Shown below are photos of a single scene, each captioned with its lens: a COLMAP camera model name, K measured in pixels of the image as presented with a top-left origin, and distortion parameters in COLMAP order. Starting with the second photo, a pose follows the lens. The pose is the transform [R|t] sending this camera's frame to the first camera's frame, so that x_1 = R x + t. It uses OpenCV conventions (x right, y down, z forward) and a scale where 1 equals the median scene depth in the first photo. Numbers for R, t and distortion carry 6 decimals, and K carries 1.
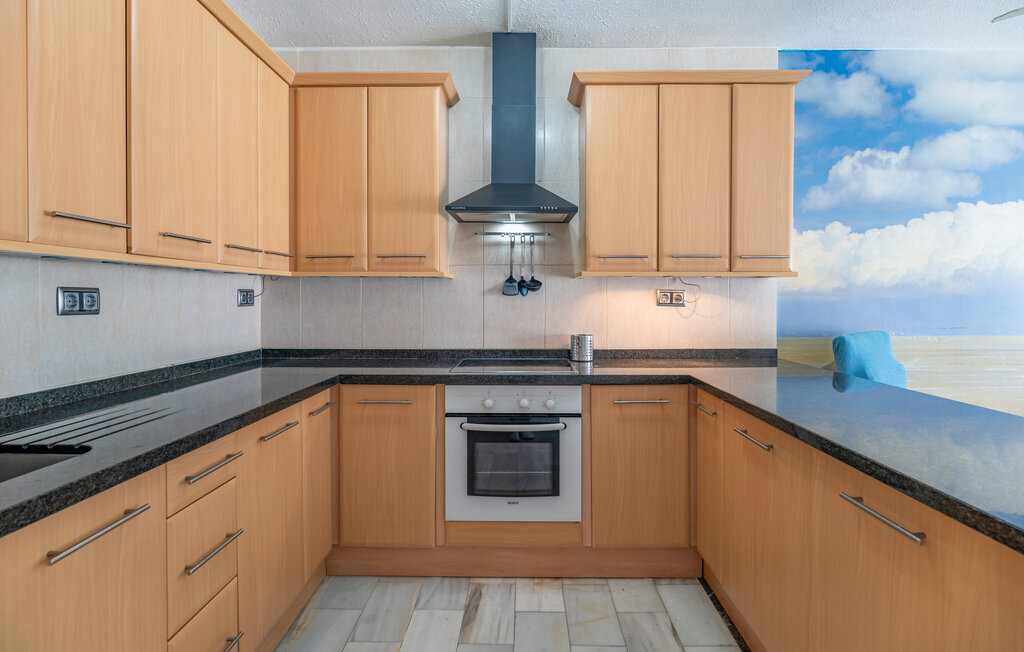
lens RADIAL K [[540.6, 0, 511.6], [0, 540.6, 306.4], [0, 0, 1]] dist [-0.004456, -0.000517]
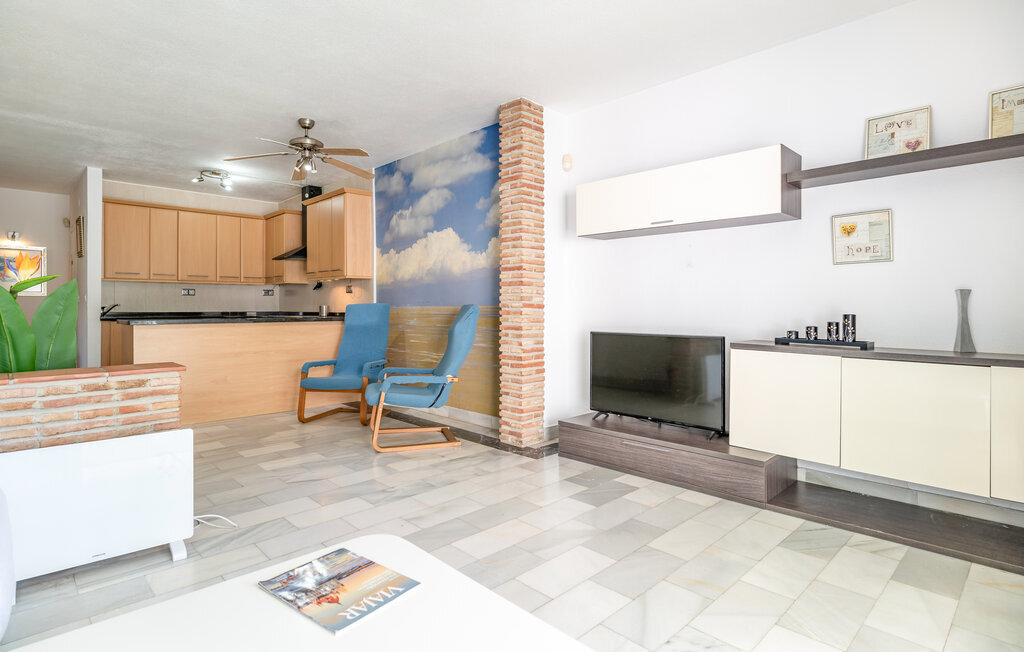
lens RADIAL K [[540.6, 0, 511.6], [0, 540.6, 306.4], [0, 0, 1]] dist [-0.004456, -0.000517]
pose [[0.701585, -0.002991, -0.712580, 2.322625], [-0.007167, 0.999911, -0.011254, 0.073637], [0.712550, 0.013002, 0.701501, -0.071886]]
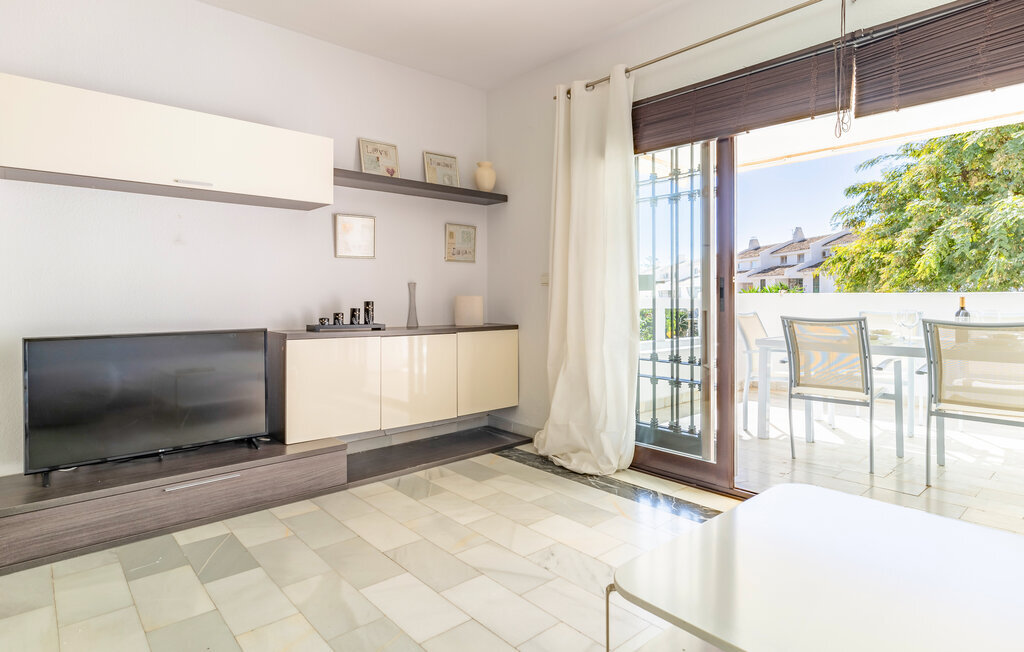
lens RADIAL K [[565.7, 0, 527.2], [0, 565.7, 293.1], [0, 0, 1]] dist [-0.004484, -0.000492]
pose [[0.721856, -0.000834, 0.692043, 1.476404], [0.012874, 0.999842, -0.012224, 0.074943], [-0.691924, 0.017733, 0.721753, -0.063807]]
